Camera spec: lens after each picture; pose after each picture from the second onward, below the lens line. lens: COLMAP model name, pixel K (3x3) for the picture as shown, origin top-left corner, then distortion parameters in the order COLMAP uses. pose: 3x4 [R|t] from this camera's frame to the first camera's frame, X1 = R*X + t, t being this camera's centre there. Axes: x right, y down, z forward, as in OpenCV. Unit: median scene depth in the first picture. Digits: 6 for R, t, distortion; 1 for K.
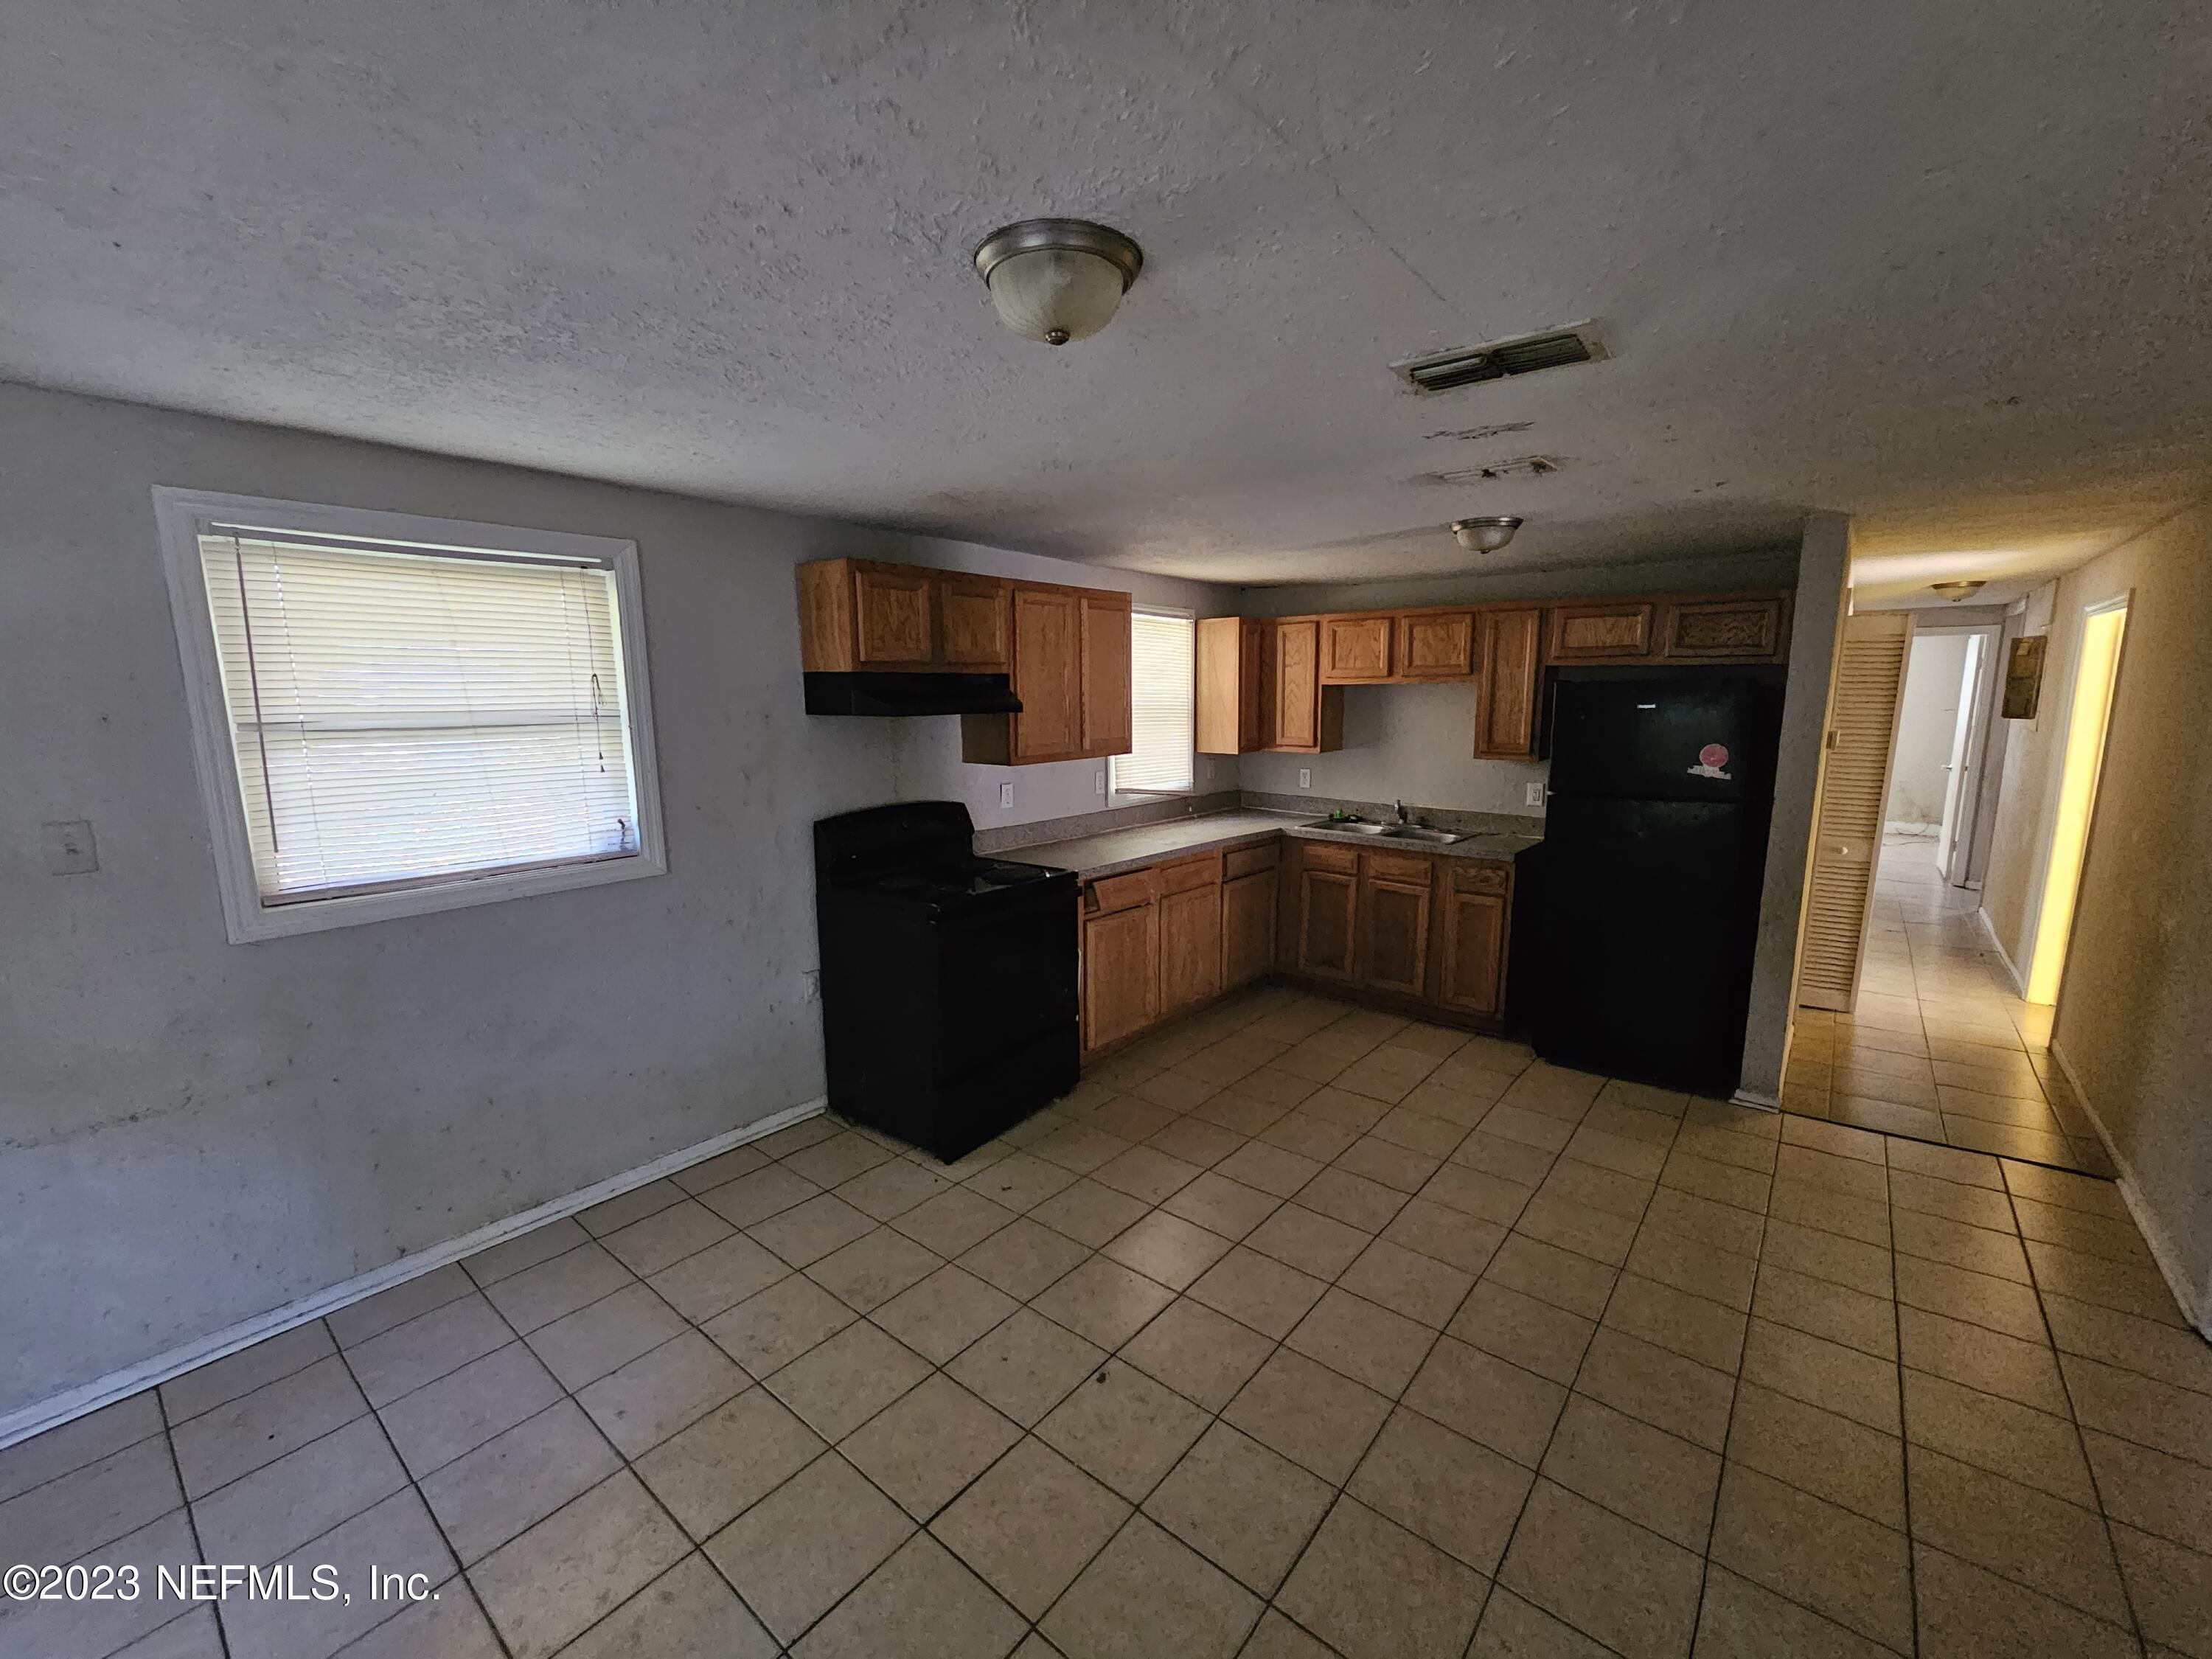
lens RADIAL K [[904.4, 0, 1107.5], [0, 904.4, 838.7], [0, 0, 1]] dist [-0.009076, 0.000754]
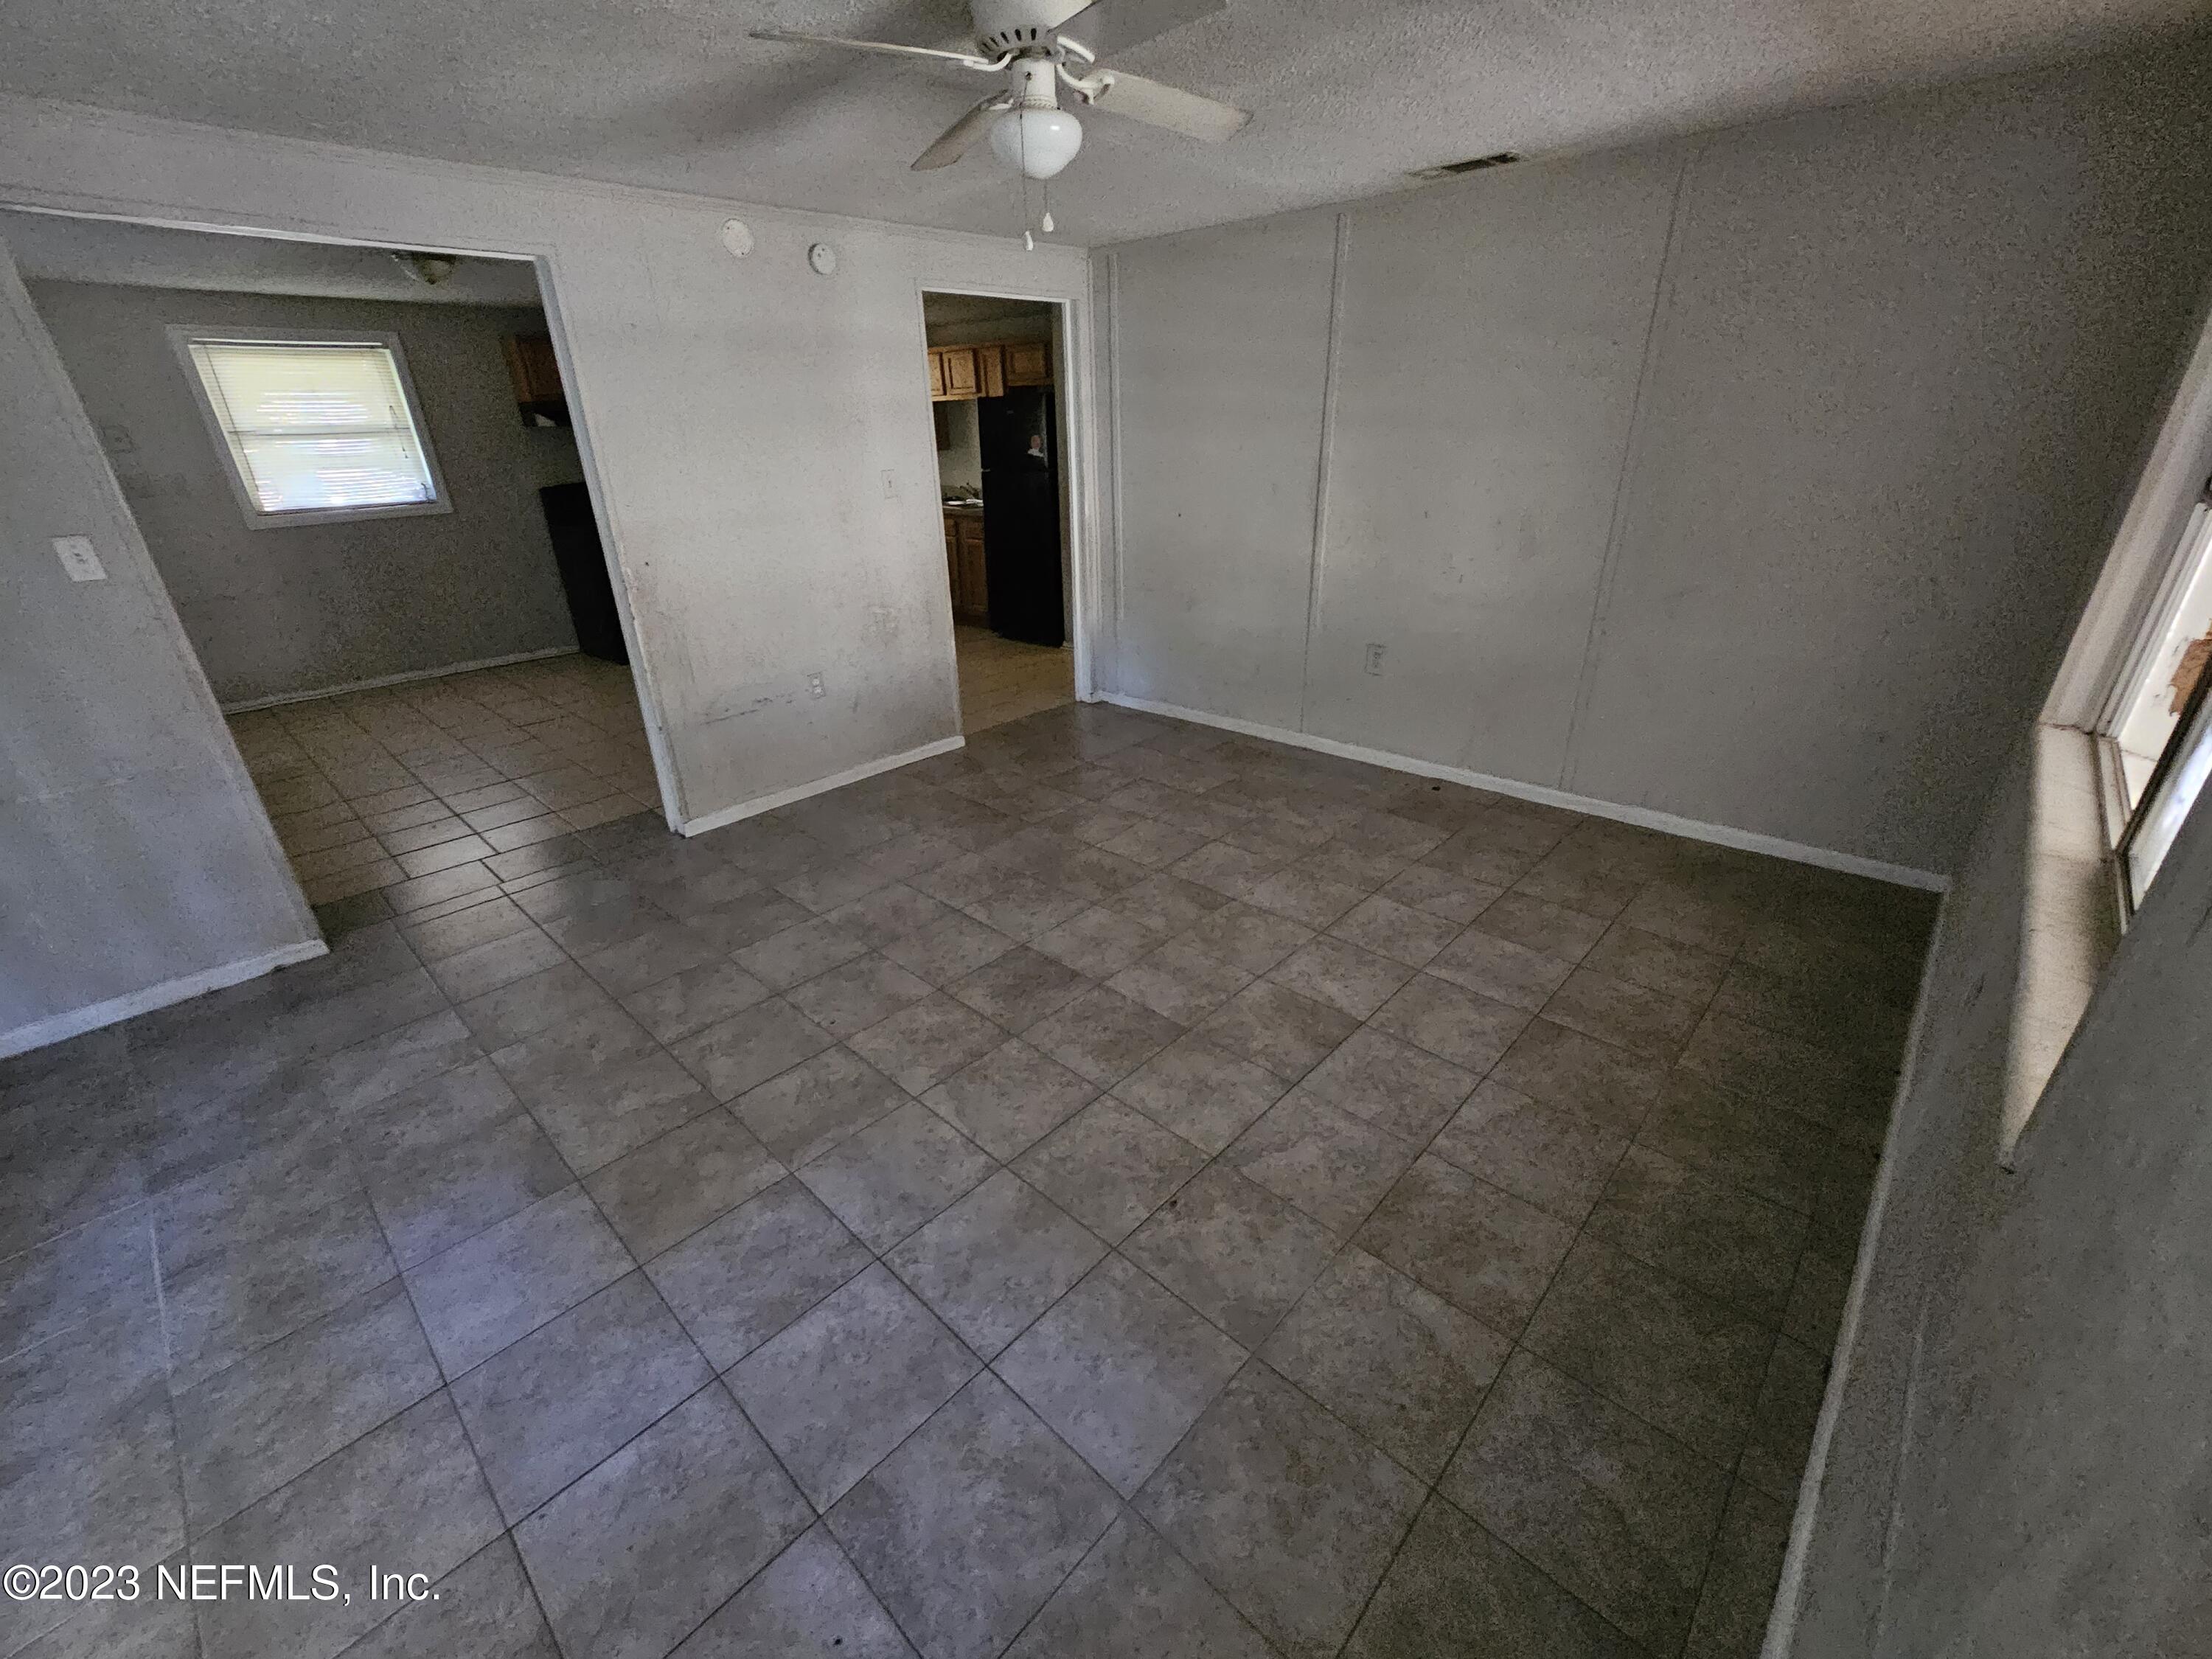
lens RADIAL K [[904.4, 0, 1108.8], [0, 904.4, 829.8], [0, 0, 1]] dist [-0.009076, 0.000754]
pose [[0.997442, 0.016298, -0.069591, 1.134057], [0.003425, 0.961637, 0.274304, 0.176425], [0.071392, -0.273841, 0.959122, -1.024762]]
